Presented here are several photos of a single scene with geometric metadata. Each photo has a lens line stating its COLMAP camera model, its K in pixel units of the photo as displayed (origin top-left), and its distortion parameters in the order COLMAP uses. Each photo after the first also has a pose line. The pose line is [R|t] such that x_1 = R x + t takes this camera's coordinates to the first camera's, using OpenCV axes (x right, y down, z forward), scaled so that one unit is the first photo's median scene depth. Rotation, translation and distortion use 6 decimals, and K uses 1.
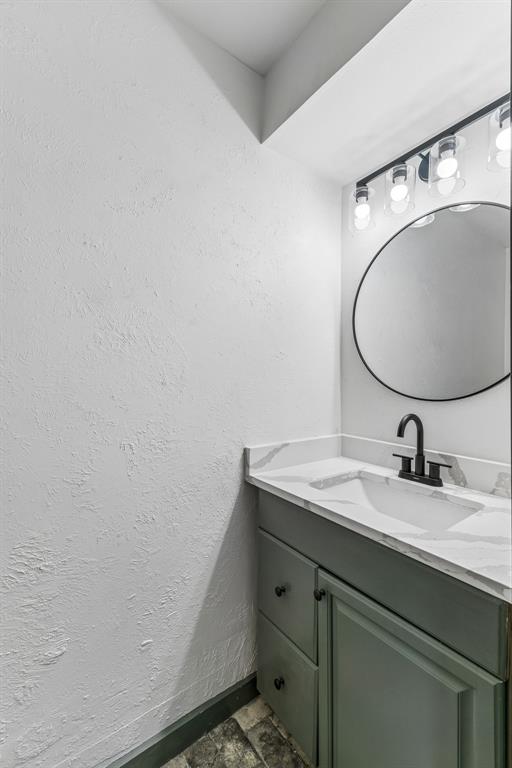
lens RADIAL K [[325.6, 0, 256.5], [0, 325.6, 389.8], [0, 0, 1]] dist [0.002349, 0.000210]
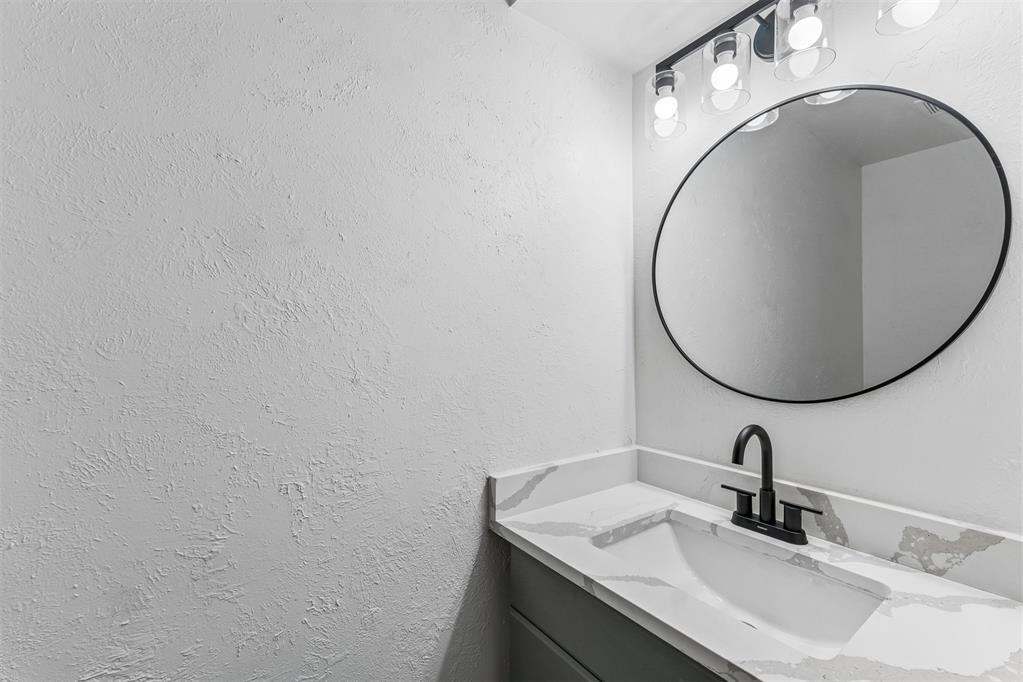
lens RADIAL K [[433.7, 0, 512.7], [0, 433.7, 355.3], [0, 0, 1]] dist [0.002349, 0.000210]
pose [[0.999961, -0.008813, -0.000555, 0.015030], [0.008806, 0.999888, -0.012065, -0.050078], [0.000661, 0.012059, 0.999927, 0.156157]]
